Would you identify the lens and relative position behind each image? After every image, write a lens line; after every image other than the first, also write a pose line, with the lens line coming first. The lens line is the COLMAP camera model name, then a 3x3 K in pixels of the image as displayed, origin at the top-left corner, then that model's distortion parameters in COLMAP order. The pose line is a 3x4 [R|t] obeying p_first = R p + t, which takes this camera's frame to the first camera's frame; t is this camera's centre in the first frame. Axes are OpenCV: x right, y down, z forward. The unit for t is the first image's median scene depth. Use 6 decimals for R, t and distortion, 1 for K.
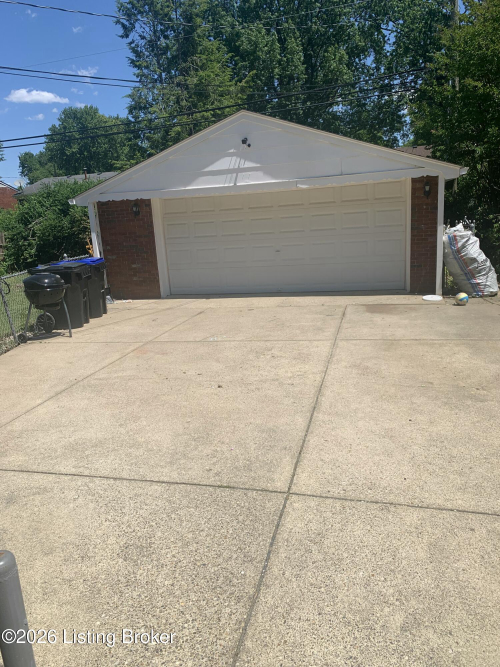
lens RADIAL K [[499.5, 0, 250.0], [0, 499.5, 333.5], [0, 0, 1]] dist [0.026163, -0.003263]
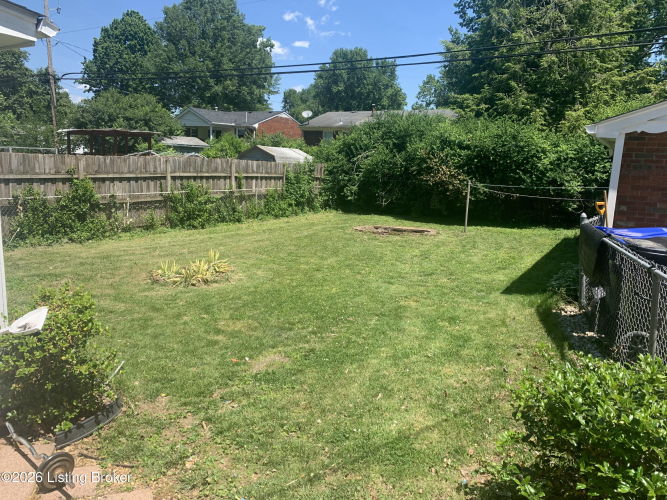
lens RADIAL K [[499.5, 0, 333.5], [0, 499.5, 250.0], [0, 0, 1]] dist [0.026163, -0.003263]
pose [[0.957817, 0.149207, -0.245610, -0.522075], [-0.163194, 0.985881, -0.037497, -0.046101], [0.236548, 0.075997, 0.968643, 0.369384]]
